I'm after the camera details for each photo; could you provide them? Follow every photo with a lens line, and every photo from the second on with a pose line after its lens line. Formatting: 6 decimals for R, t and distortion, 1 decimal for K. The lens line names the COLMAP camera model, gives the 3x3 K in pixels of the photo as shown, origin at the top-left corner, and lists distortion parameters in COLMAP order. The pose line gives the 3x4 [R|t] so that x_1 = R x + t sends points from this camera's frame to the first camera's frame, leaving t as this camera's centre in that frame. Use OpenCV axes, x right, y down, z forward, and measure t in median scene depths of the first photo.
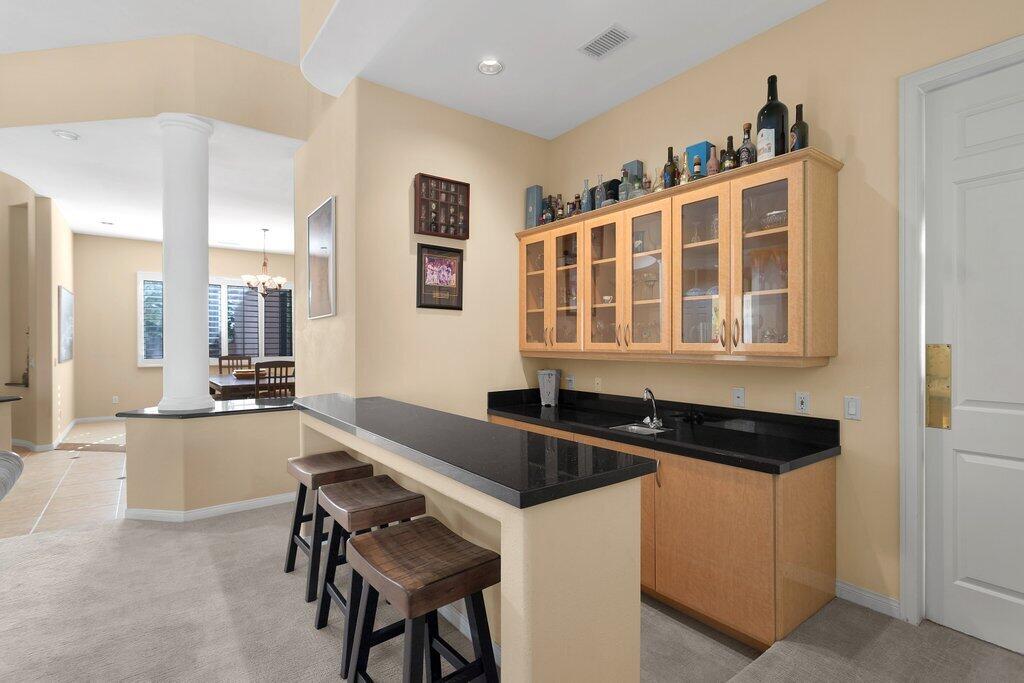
lens RADIAL K [[485.8, 0, 508.5], [0, 485.8, 343.9], [0, 0, 1]] dist [0.001748, 0.000538]
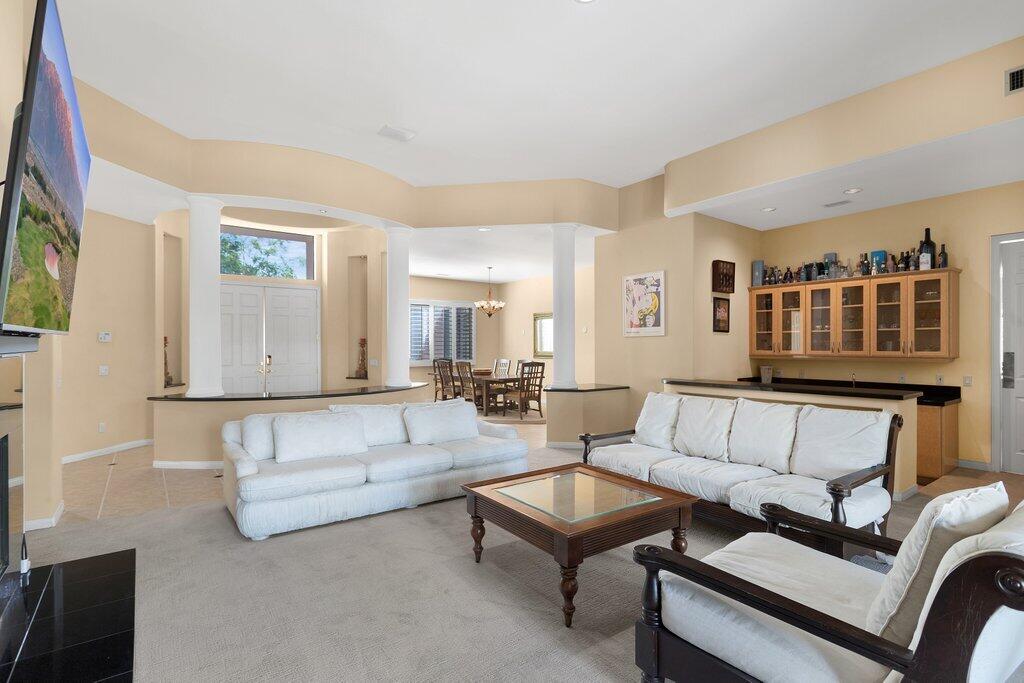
lens RADIAL K [[490.9, 0, 507.9], [0, 490.9, 348.2], [0, 0, 1]] dist [0.002694, 0.000661]
pose [[0.999999, 0.001330, 0.000713, -1.048316], [-0.001329, 0.999999, -0.000798, -0.009453], [-0.000714, 0.000797, 0.999999, -0.938858]]
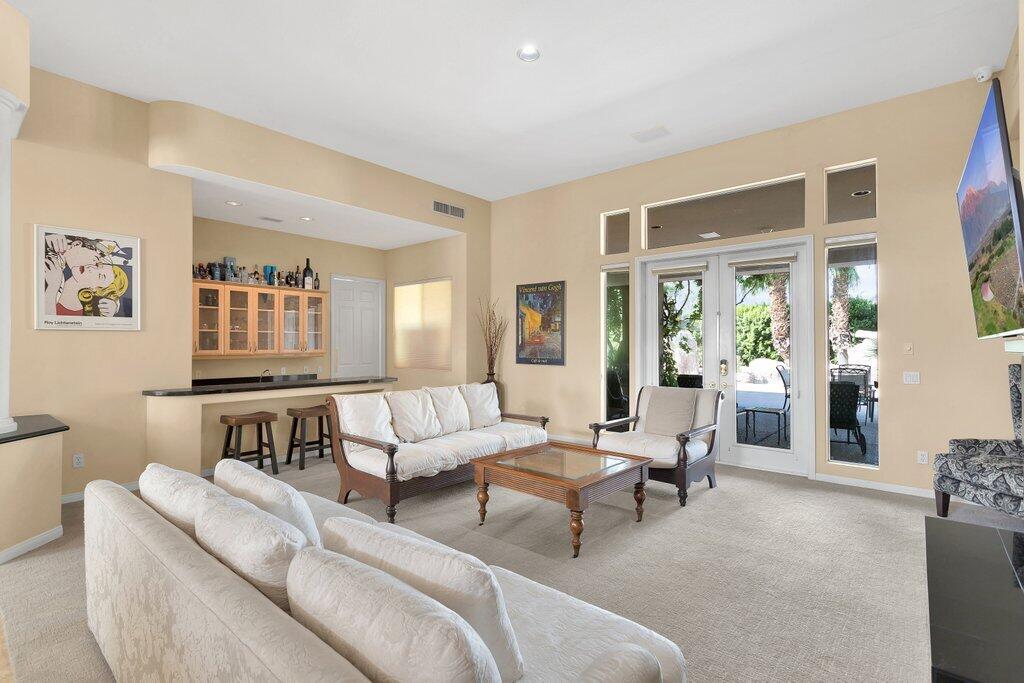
lens RADIAL K [[485.8, 0, 508.5], [0, 485.8, 343.9], [0, 0, 1]] dist [0.001748, 0.000538]
pose [[-0.220731, 0.004329, 0.975325, -2.028343], [0.002229, 0.999990, -0.003934, -0.017951], [-0.975332, 0.001306, -0.220739, 0.371378]]
